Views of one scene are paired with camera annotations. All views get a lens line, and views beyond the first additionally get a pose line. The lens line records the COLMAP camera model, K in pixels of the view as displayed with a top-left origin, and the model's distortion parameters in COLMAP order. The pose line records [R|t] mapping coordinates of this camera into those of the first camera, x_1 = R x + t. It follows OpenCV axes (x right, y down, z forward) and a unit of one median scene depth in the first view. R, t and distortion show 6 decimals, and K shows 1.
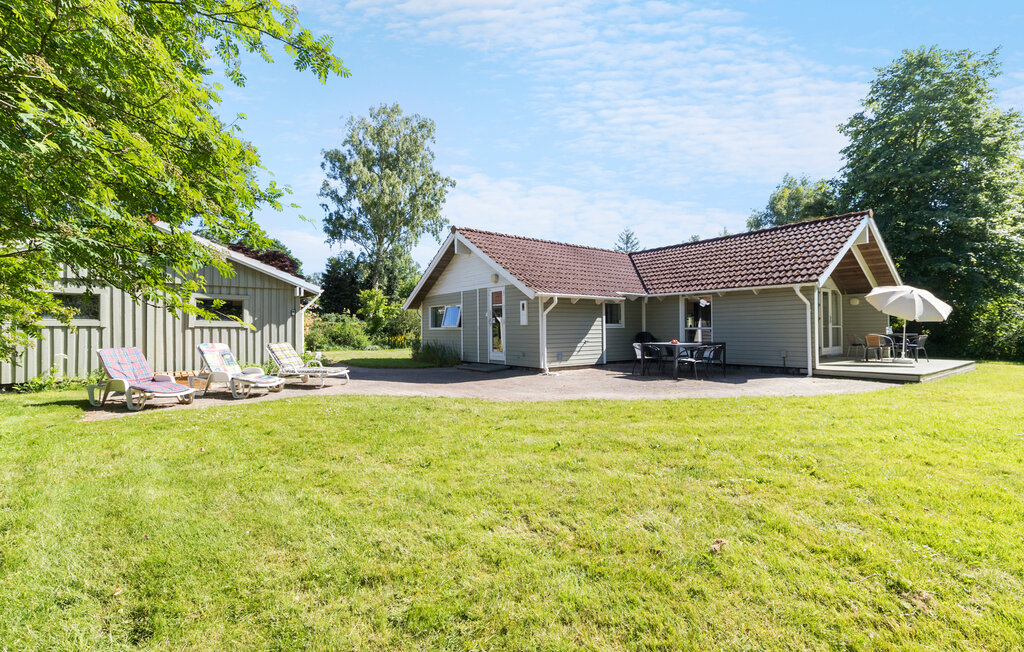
lens RADIAL K [[459.2, 0, 512.0], [0, 459.2, 326.0], [0, 0, 1]] dist [-0.000047, -0.000011]
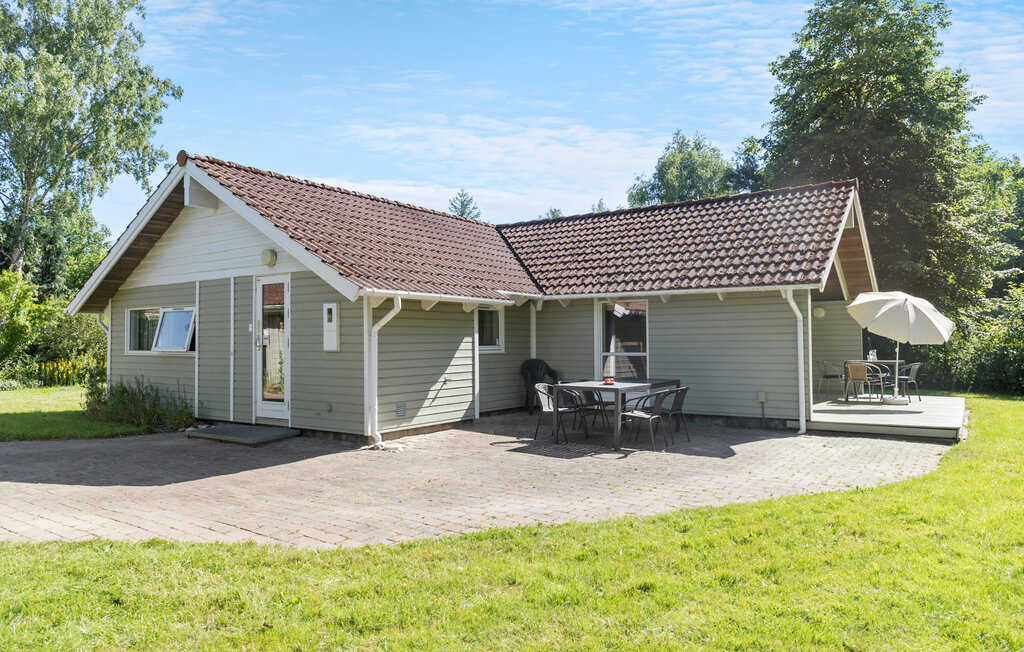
lens RADIAL K [[712.5, 0, 512.0], [0, 712.5, 326.0], [0, 0, 1]] dist [-0.014620, -0.004591]
pose [[0.949423, 0.009683, 0.313849, -0.026346], [-0.003976, 0.999815, -0.018818, -0.012871], [-0.313973, 0.016619, 0.949286, 0.152589]]
